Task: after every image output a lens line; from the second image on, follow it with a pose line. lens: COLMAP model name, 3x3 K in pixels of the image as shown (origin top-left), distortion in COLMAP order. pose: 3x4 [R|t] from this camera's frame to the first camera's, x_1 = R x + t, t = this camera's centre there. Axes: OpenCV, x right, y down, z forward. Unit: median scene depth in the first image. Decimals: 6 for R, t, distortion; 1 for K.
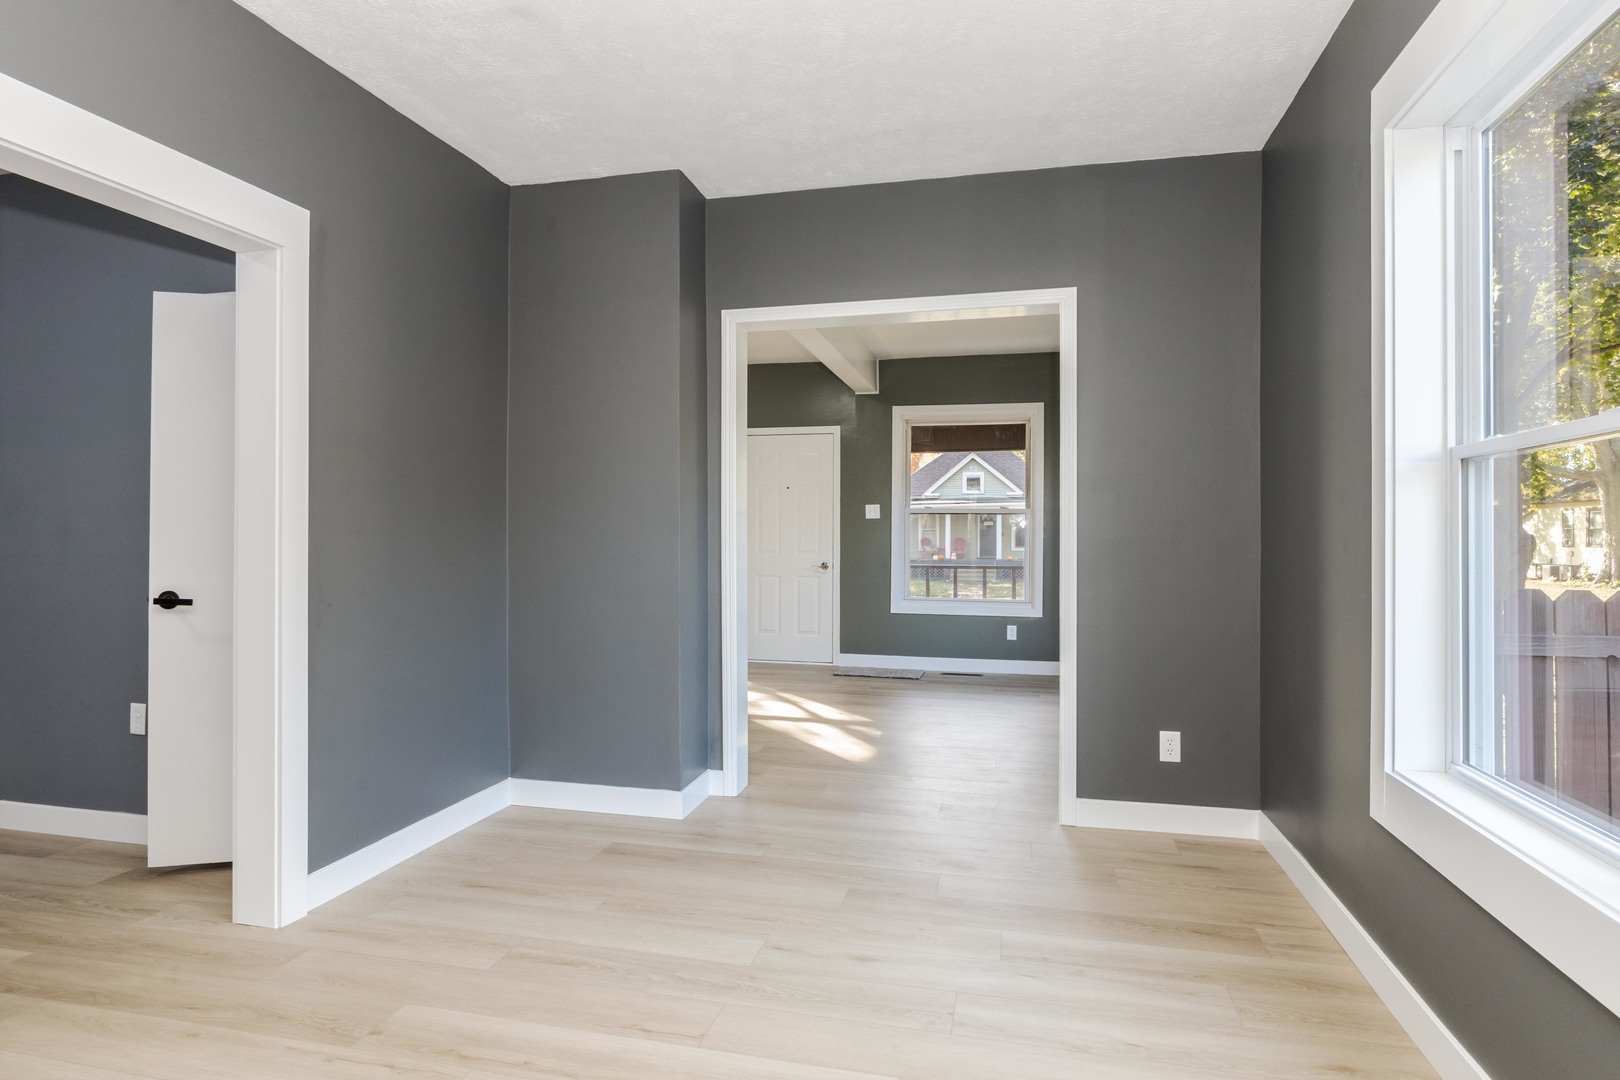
lens RADIAL K [[876.9, 0, 822.8], [0, 876.9, 539.8], [0, 0, 1]] dist [-0.004076, -0.000657]
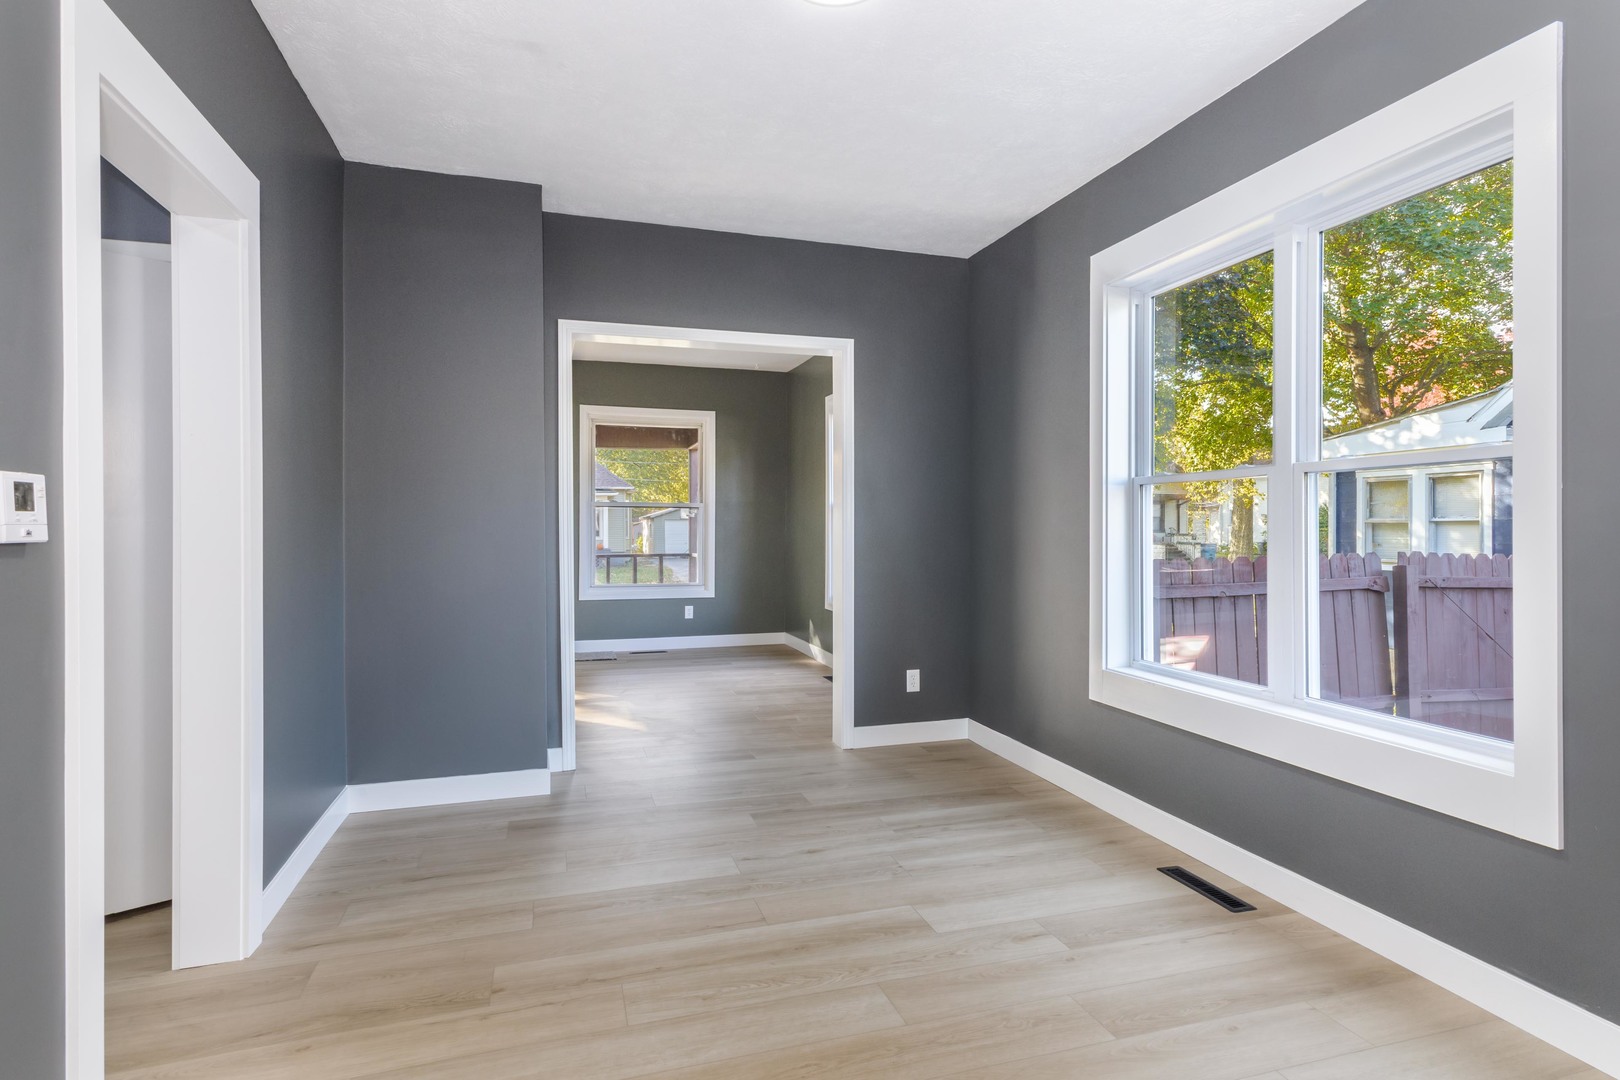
lens RADIAL K [[877.5, 0, 806.0], [0, 877.5, 537.3], [0, 0, 1]] dist [0.018295, -0.000438]
pose [[0.847161, -0.009851, 0.531245, -0.537078], [0.004479, 0.999925, 0.011399, -0.007247], [-0.531318, -0.007277, 0.847141, -0.090164]]
